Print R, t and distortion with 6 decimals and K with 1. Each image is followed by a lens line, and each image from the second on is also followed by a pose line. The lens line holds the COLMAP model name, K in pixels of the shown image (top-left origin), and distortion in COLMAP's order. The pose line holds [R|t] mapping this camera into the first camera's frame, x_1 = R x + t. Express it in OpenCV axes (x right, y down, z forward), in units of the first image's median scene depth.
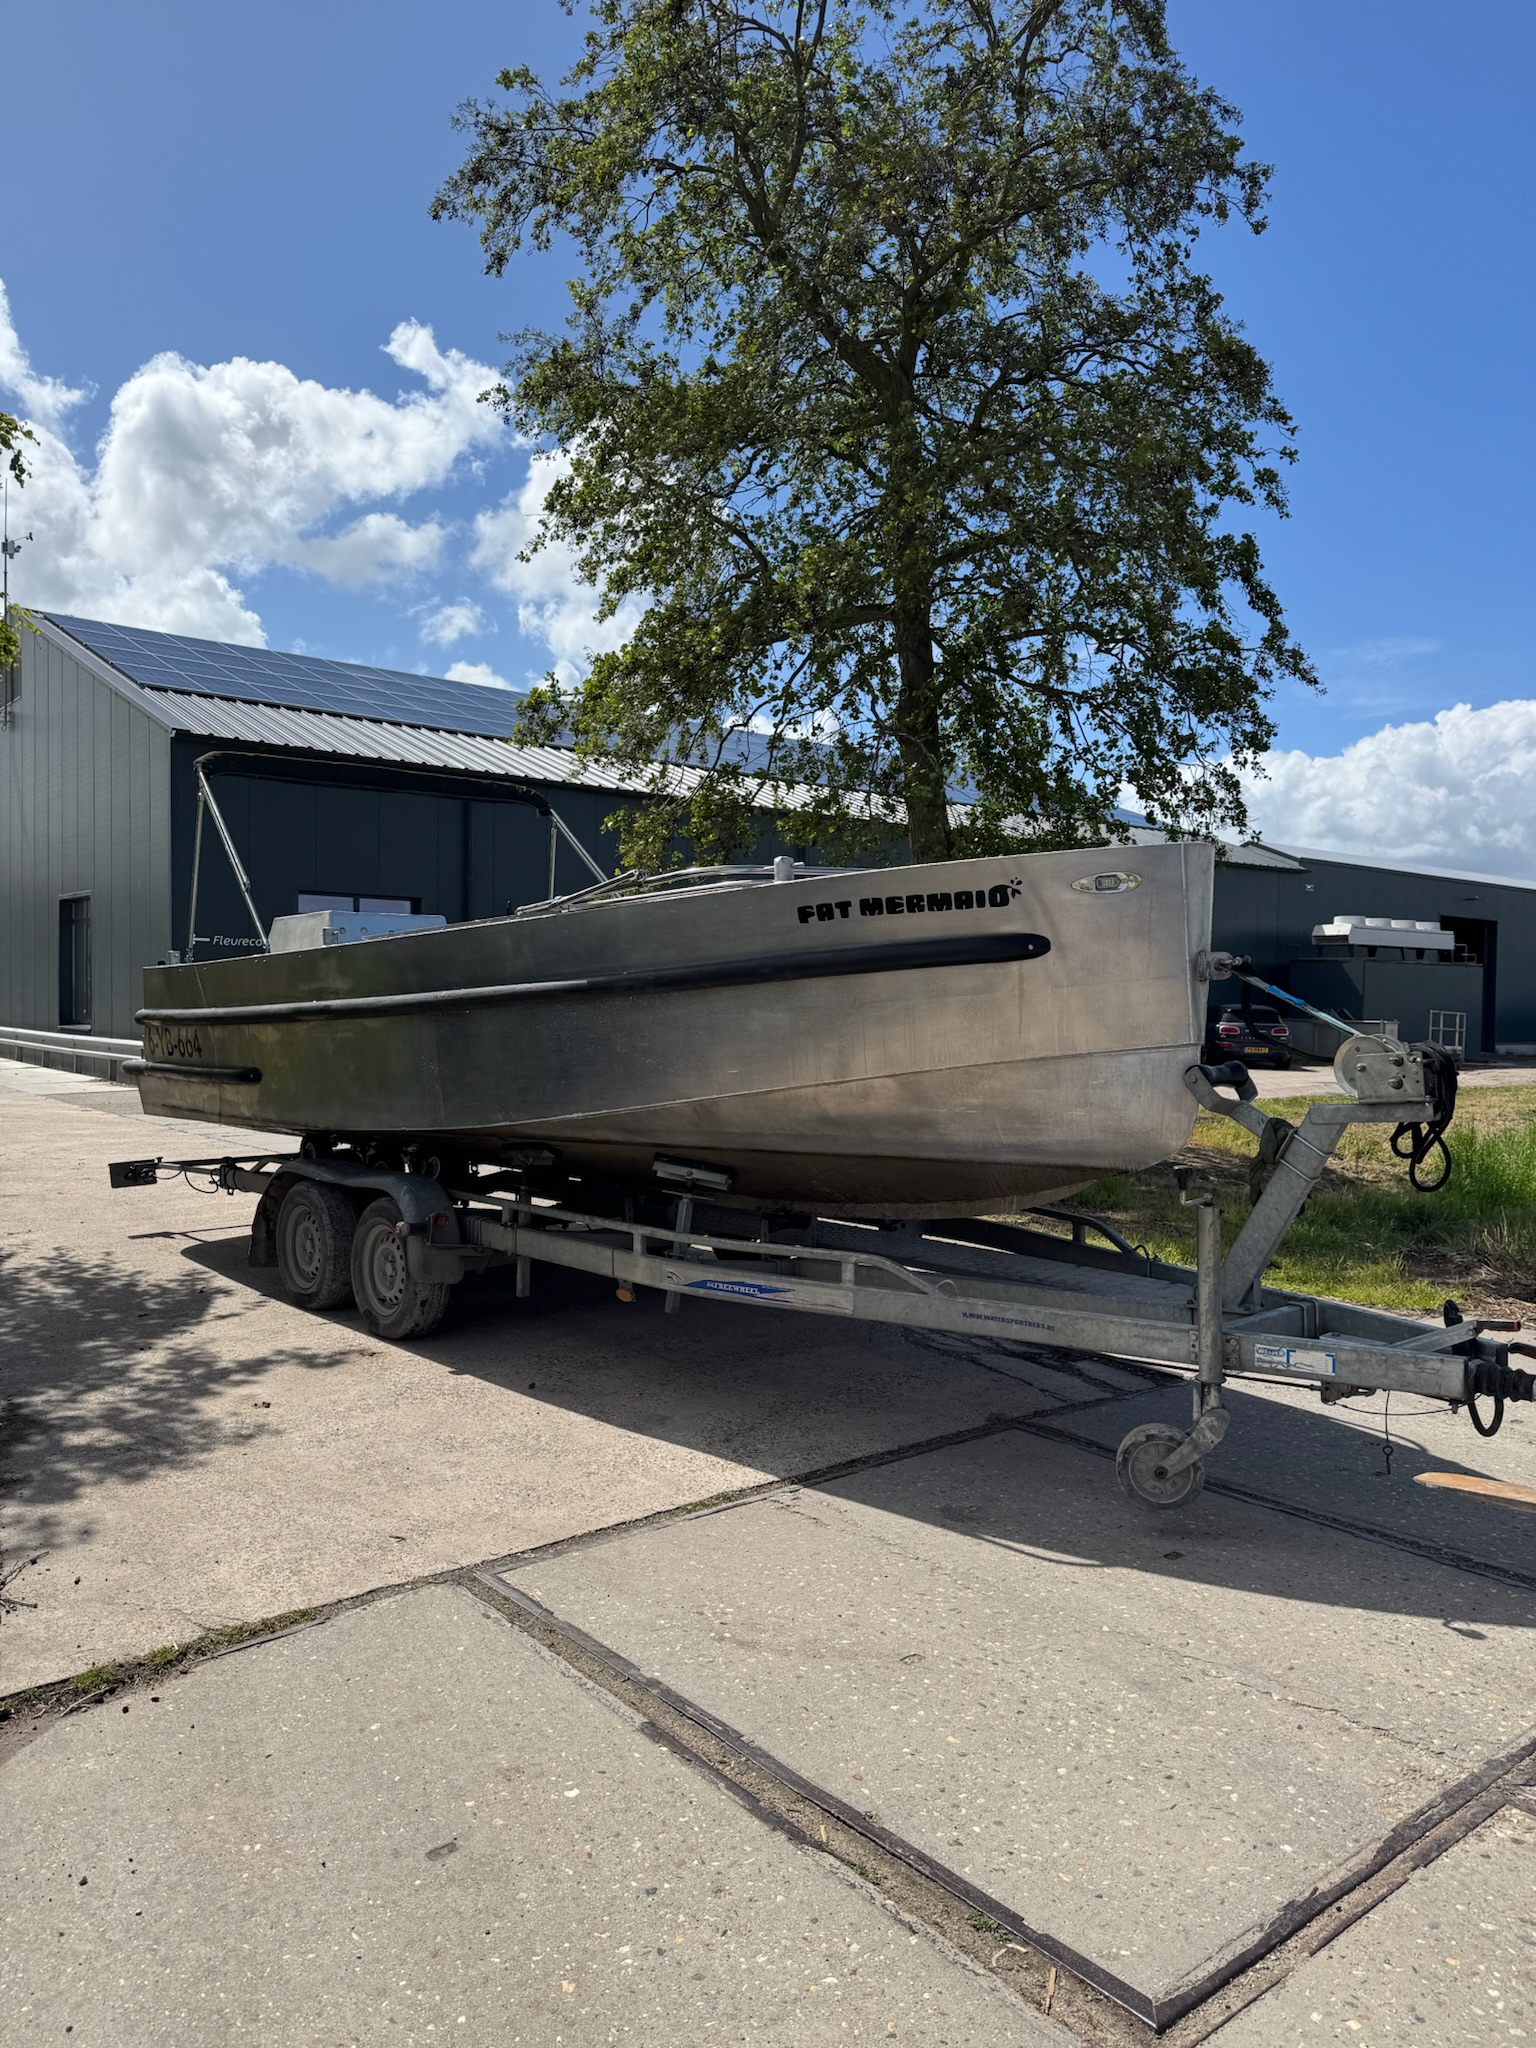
lens RADIAL K [[1452.0, 0, 789.5], [0, 1452.0, 1028.0], [0, 0, 1]] dist [0.024851, -0.036628]
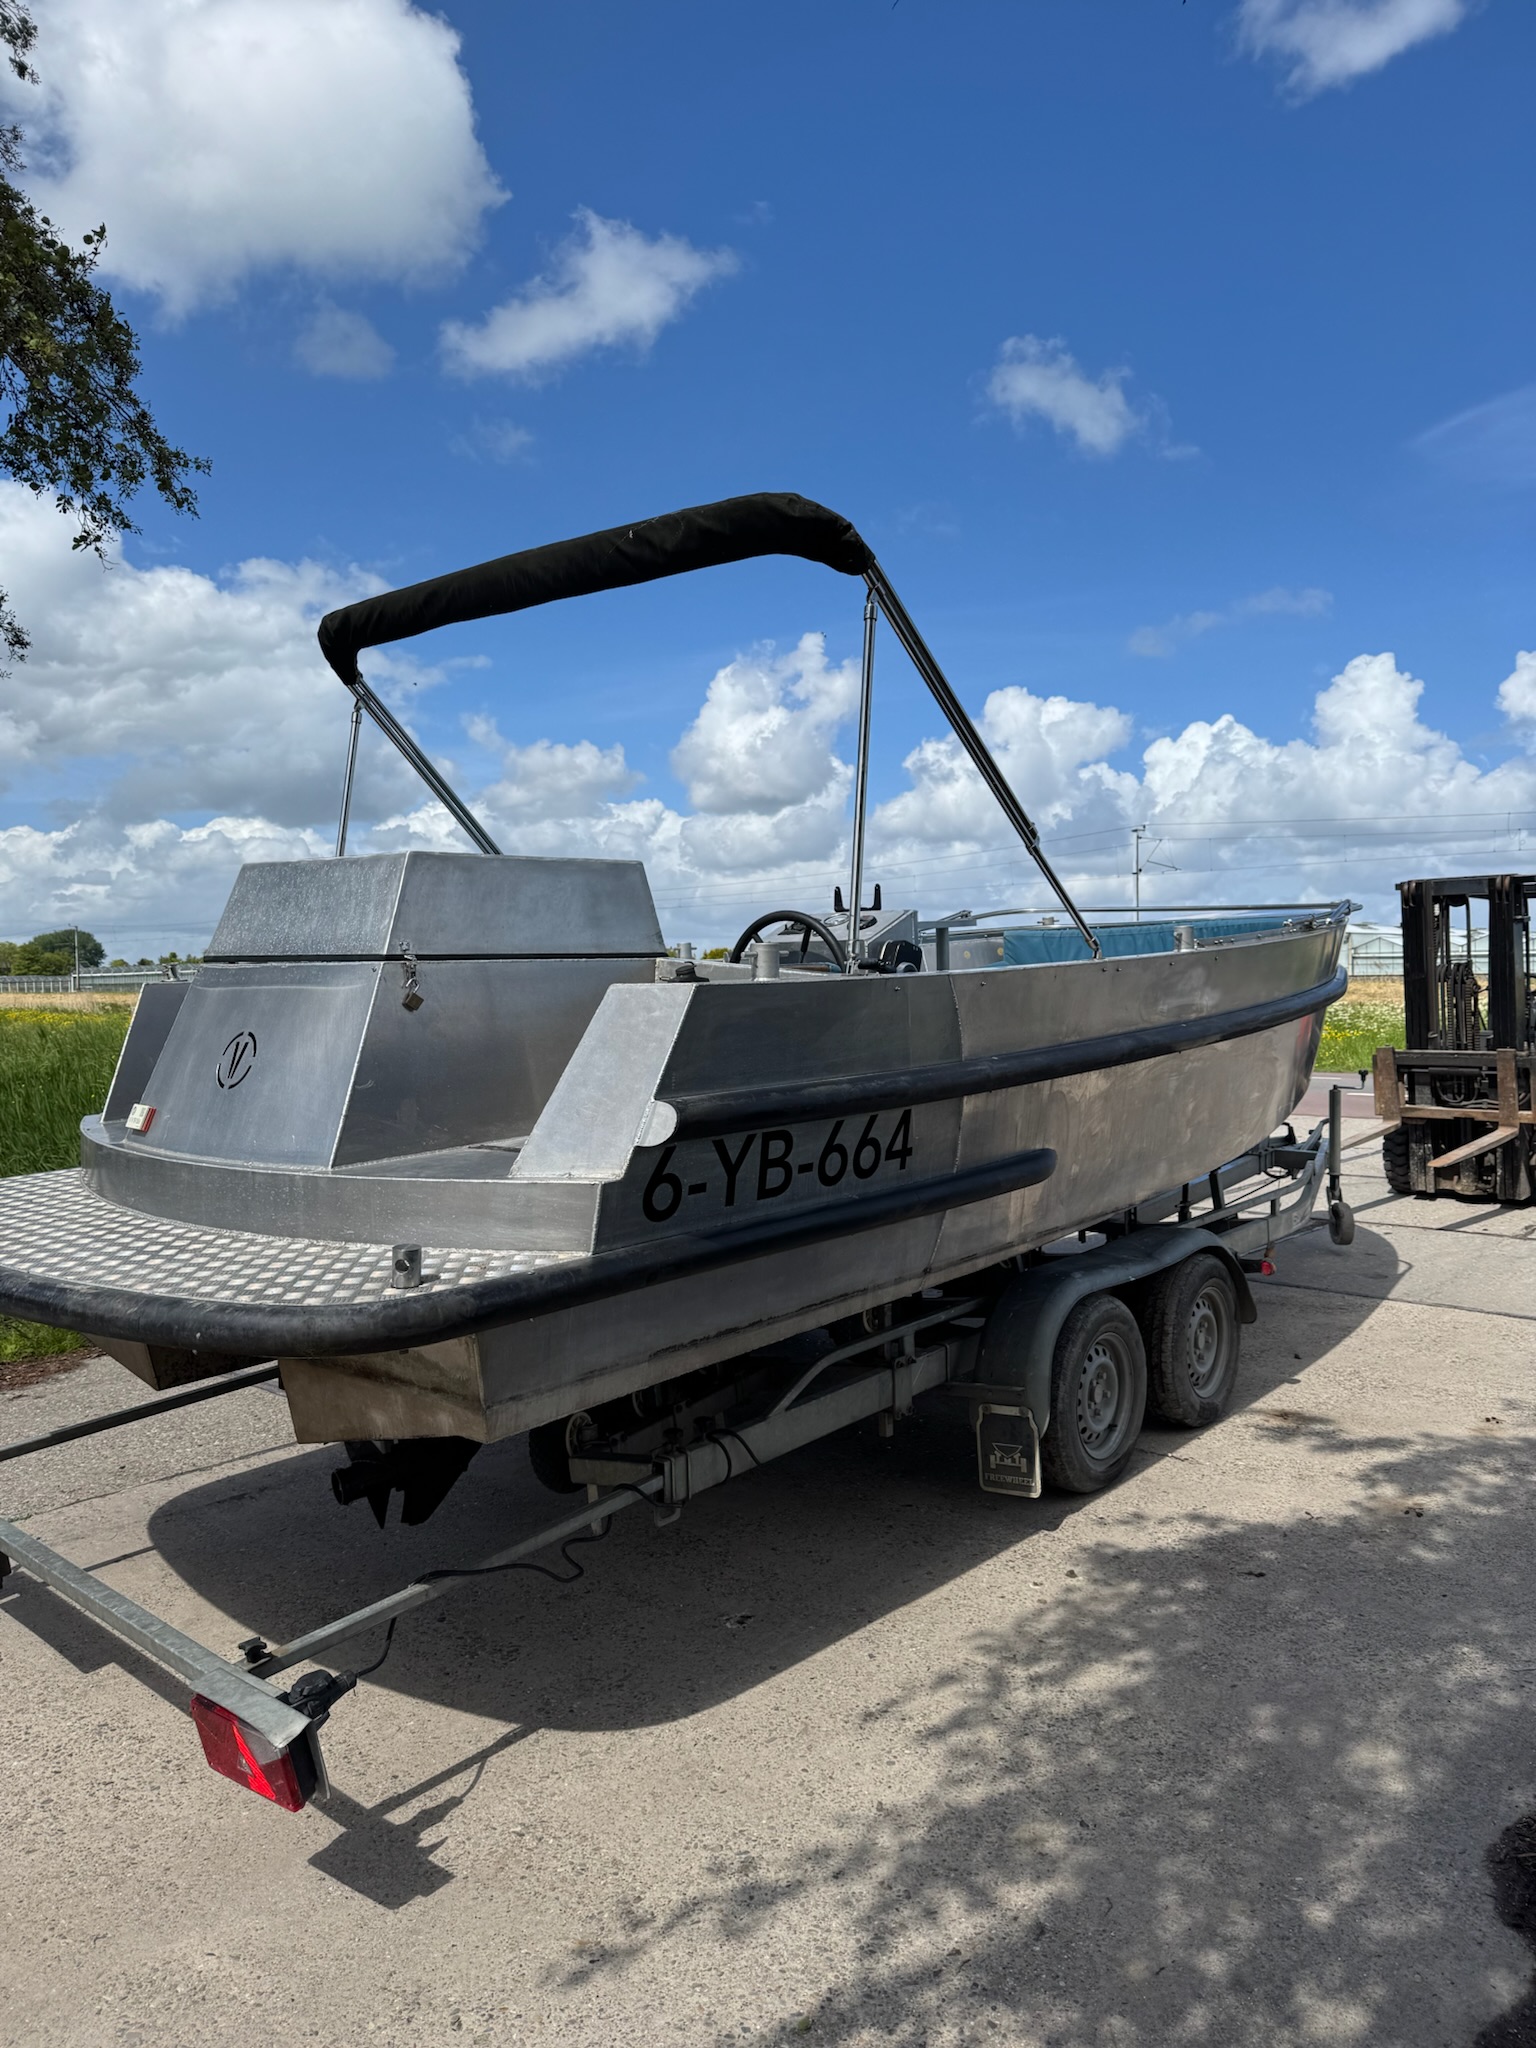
lens RADIAL K [[1452.0, 0, 794.4], [0, 1452.0, 1015.4], [0, 0, 1]] dist [0.024851, -0.036628]
pose [[-0.154200, -0.035389, 0.987406, -1.273926], [0.042080, 0.998216, 0.042348, -0.079575], [-0.987143, 0.048080, -0.152436, 1.627545]]
